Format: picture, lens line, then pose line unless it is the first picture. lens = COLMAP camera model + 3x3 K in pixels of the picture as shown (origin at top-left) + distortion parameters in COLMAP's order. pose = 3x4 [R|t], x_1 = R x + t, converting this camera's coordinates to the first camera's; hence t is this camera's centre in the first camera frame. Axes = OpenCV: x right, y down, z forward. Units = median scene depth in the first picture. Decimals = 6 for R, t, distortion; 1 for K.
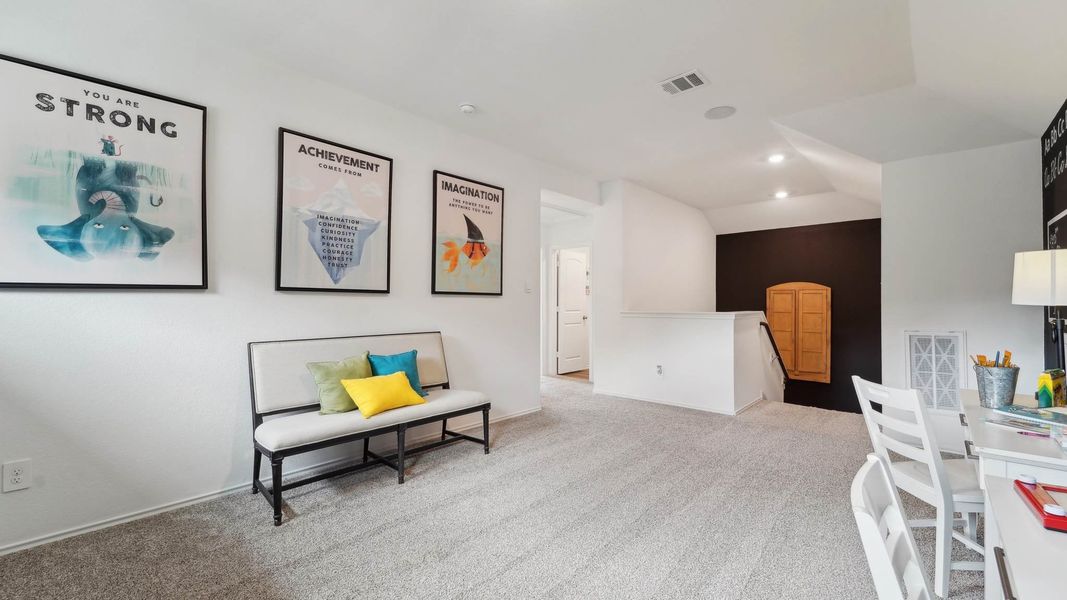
lens RADIAL K [[440.5, 0, 536.9], [0, 440.5, 299.7], [0, 0, 1]] dist [-0.000580, -0.000031]
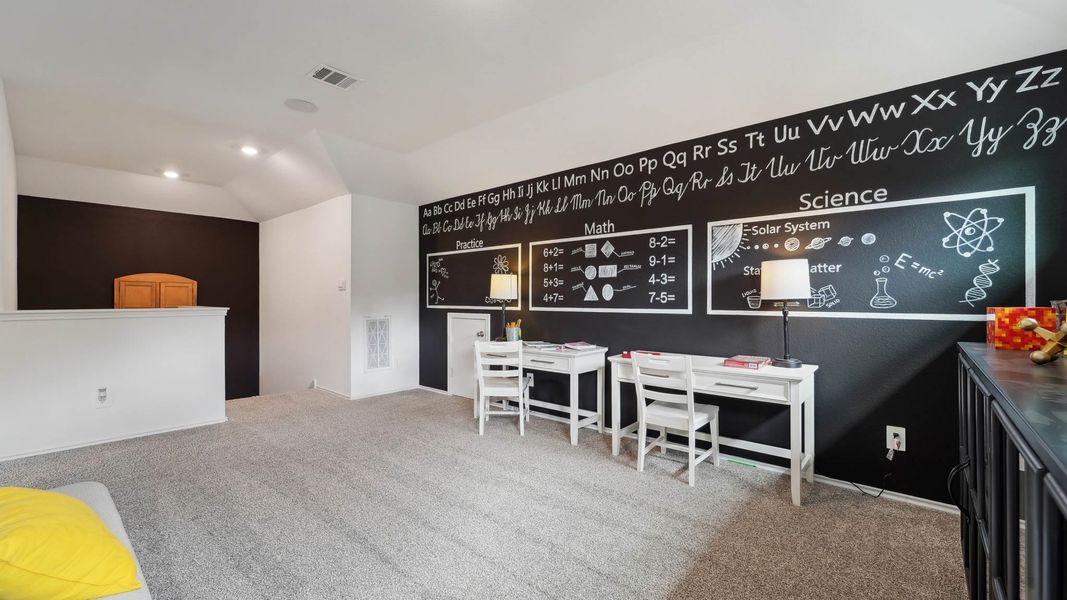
lens RADIAL K [[440.5, 0, 537.0], [0, 440.5, 297.9], [0, 0, 1]] dist [-0.000580, -0.000031]
pose [[-0.039090, 0.000403, 0.999236, -0.426988], [-0.009446, 0.999955, -0.000773, 0.003853], [-0.999191, -0.009469, -0.039084, 0.356882]]
